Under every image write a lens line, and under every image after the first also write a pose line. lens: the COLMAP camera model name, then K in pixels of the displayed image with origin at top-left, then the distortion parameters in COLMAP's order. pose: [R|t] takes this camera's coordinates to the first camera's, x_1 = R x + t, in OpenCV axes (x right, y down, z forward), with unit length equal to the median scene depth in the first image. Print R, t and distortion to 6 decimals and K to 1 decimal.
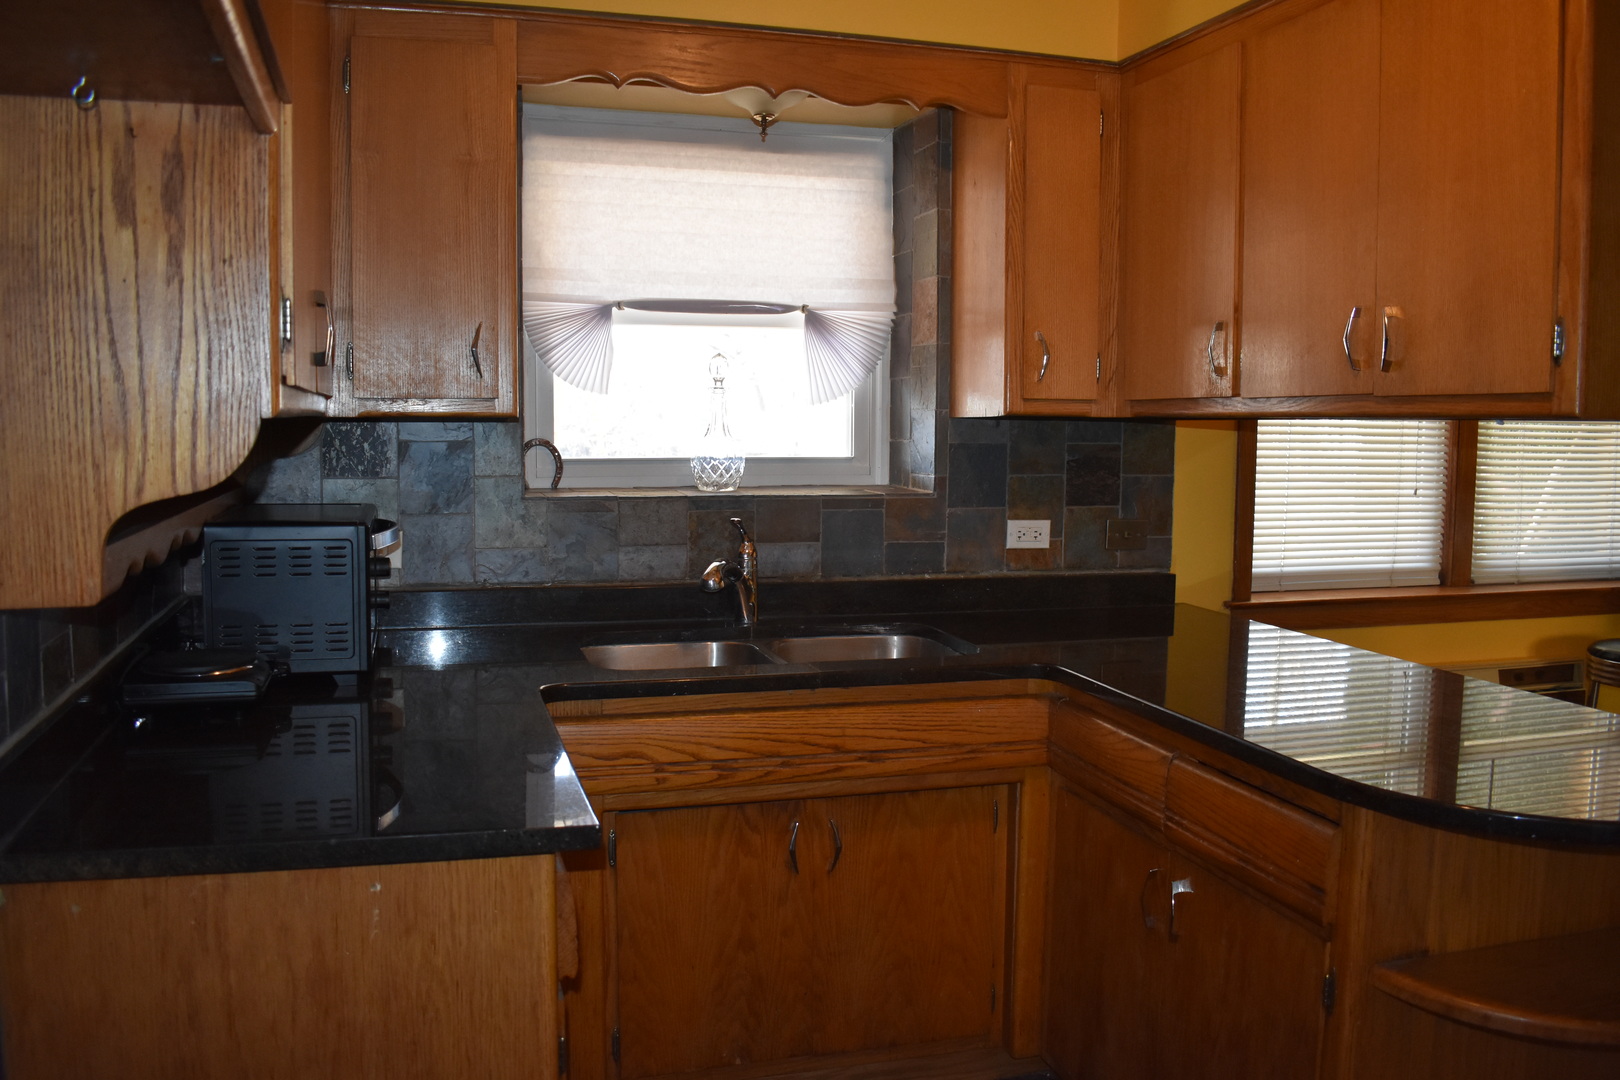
lens RADIAL K [[1324.8, 0, 811.3], [0, 1324.8, 536.5], [0, 0, 1]] dist [-0.003519, 0.000711]
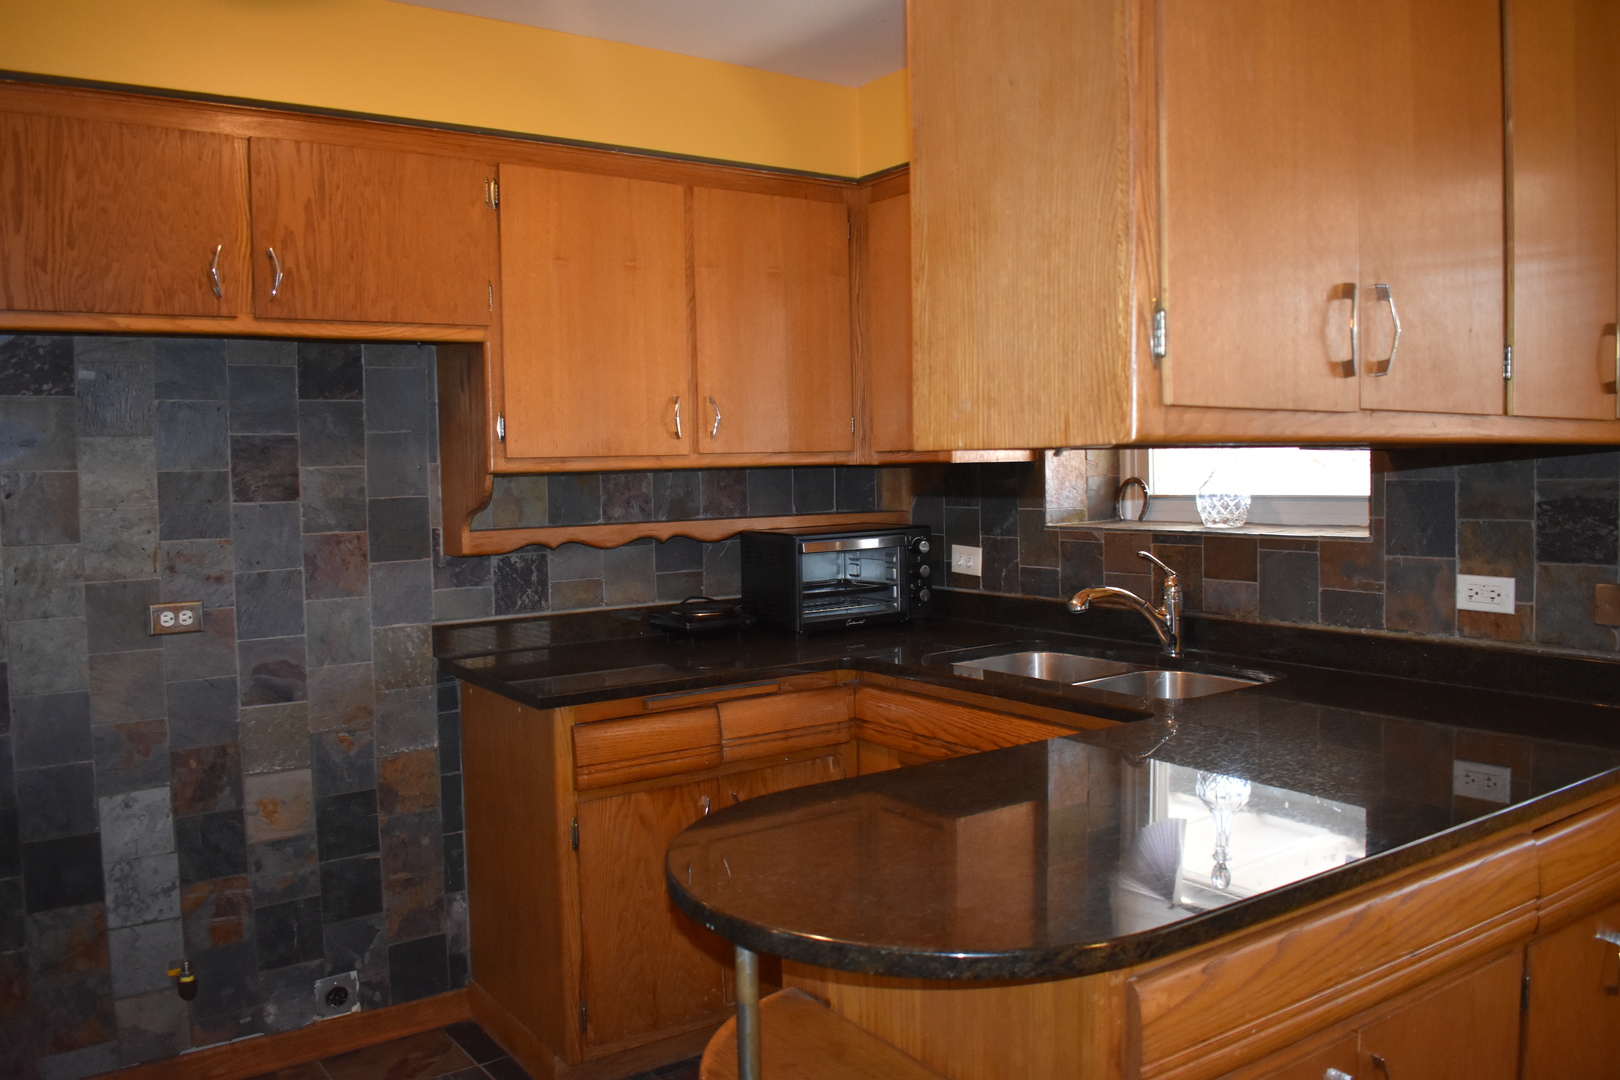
lens RADIAL K [[1324.8, 0, 811.6], [0, 1324.8, 539.9], [0, 0, 1]] dist [-0.003519, 0.000711]
pose [[0.319749, 0.040012, -0.946657, 0.792779], [-0.055777, 0.998170, 0.023350, -0.030245], [0.945859, 0.045336, 0.321395, 0.361146]]
